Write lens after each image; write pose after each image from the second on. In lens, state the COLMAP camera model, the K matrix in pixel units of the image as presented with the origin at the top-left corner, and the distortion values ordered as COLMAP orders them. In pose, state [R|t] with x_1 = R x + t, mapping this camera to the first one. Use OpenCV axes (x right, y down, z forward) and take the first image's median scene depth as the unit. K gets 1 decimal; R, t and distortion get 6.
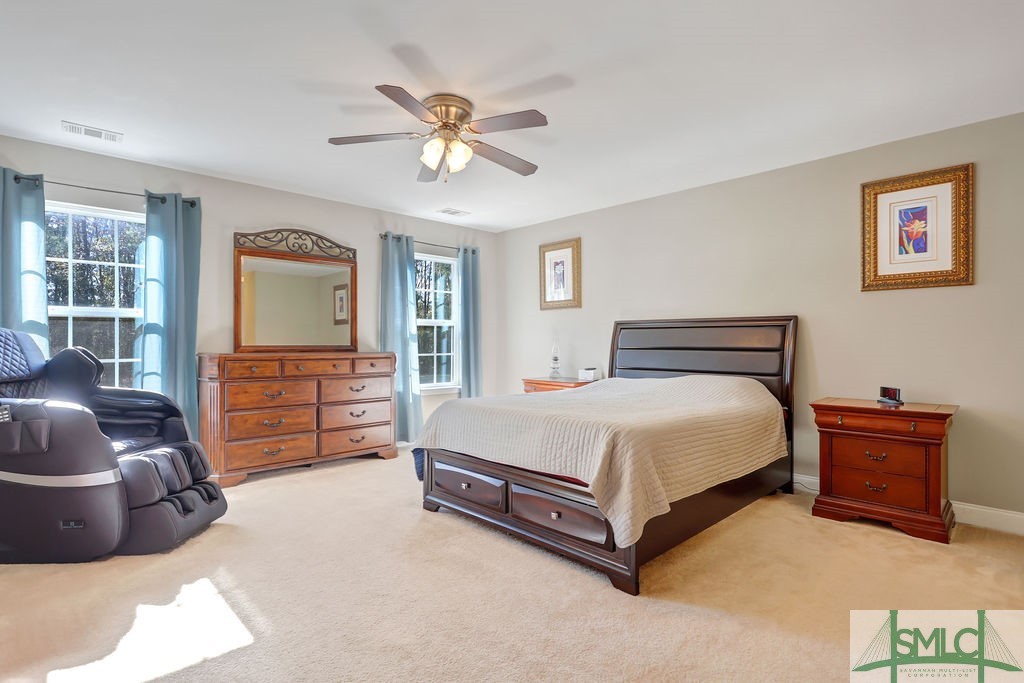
lens RADIAL K [[506.6, 0, 512.0], [0, 506.6, 341.5], [0, 0, 1]] dist [0.000822, -0.000111]
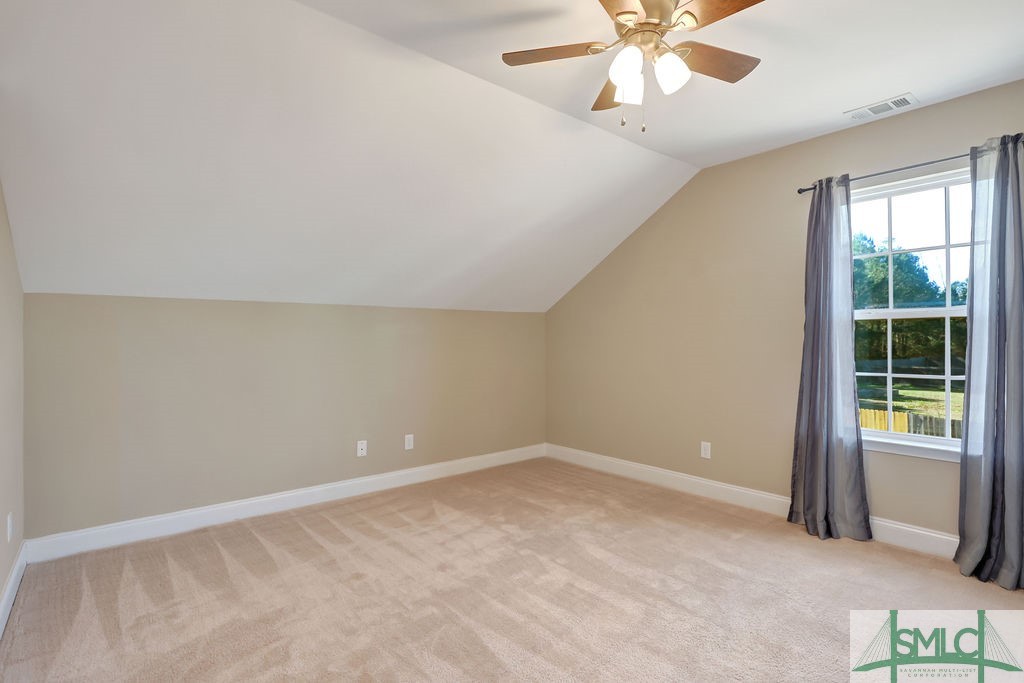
lens RADIAL K [[506.6, 0, 512.0], [0, 506.6, 341.5], [0, 0, 1]] dist [0.000822, -0.000111]
pose [[-0.066147, 0.001688, -0.997808, 0.195653], [-0.001326, 0.999998, 0.001779, -0.004827], [0.997809, 0.001441, -0.066145, 0.308509]]
